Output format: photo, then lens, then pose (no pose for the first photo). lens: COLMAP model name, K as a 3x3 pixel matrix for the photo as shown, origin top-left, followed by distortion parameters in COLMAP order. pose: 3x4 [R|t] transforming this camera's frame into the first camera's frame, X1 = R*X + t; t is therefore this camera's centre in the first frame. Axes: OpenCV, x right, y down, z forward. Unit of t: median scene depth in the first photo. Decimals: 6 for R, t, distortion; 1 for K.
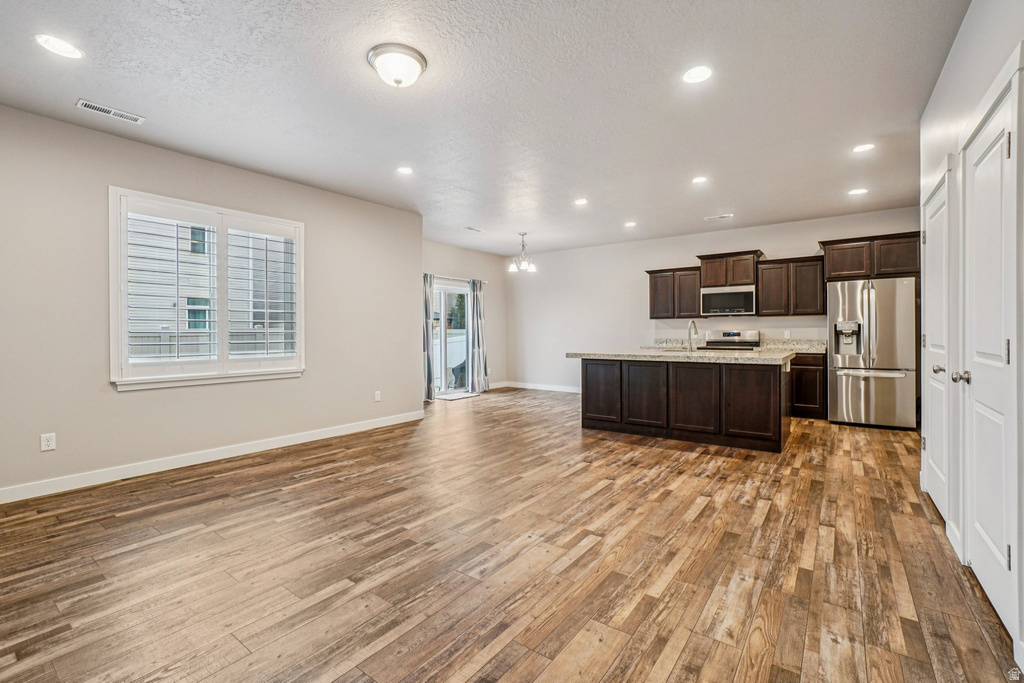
lens RADIAL K [[453.7, 0, 488.6], [0, 453.7, 333.4], [0, 0, 1]] dist [-0.048113, 0.018119]
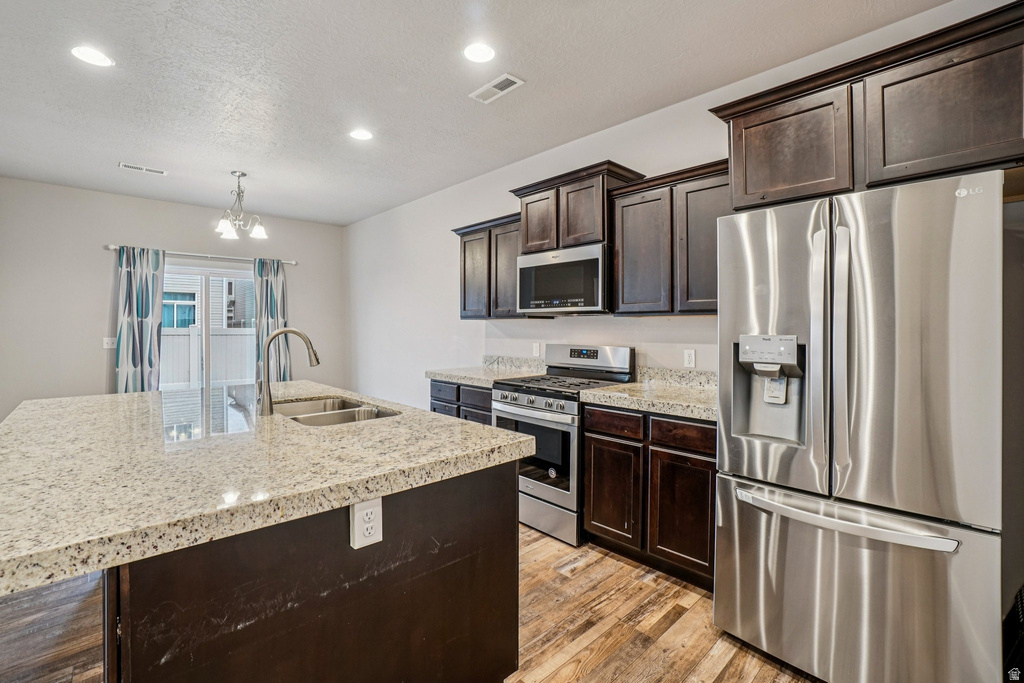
lens RADIAL K [[453.7, 0, 494.0], [0, 453.7, 319.1], [0, 0, 1]] dist [-0.048113, 0.018119]
pose [[0.985646, 0.004415, -0.168766, 0.972670], [-0.007374, 0.999830, -0.016913, -0.045319], [0.168663, 0.017915, 0.985511, 0.942984]]
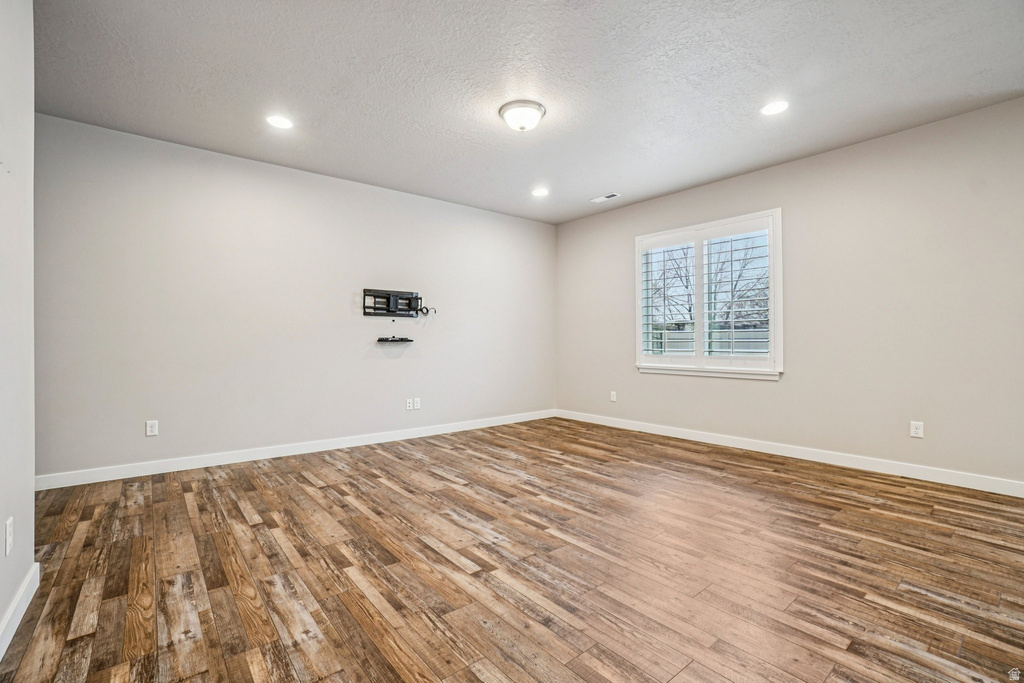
lens RADIAL K [[453.7, 0, 513.0], [0, 453.7, 333.2], [0, 0, 1]] dist [-0.048113, 0.018119]
pose [[-0.206842, -0.011991, -0.978301, 0.711324], [0.000312, 0.999924, -0.012322, 0.016315], [0.978374, -0.002854, -0.206823, 0.848955]]
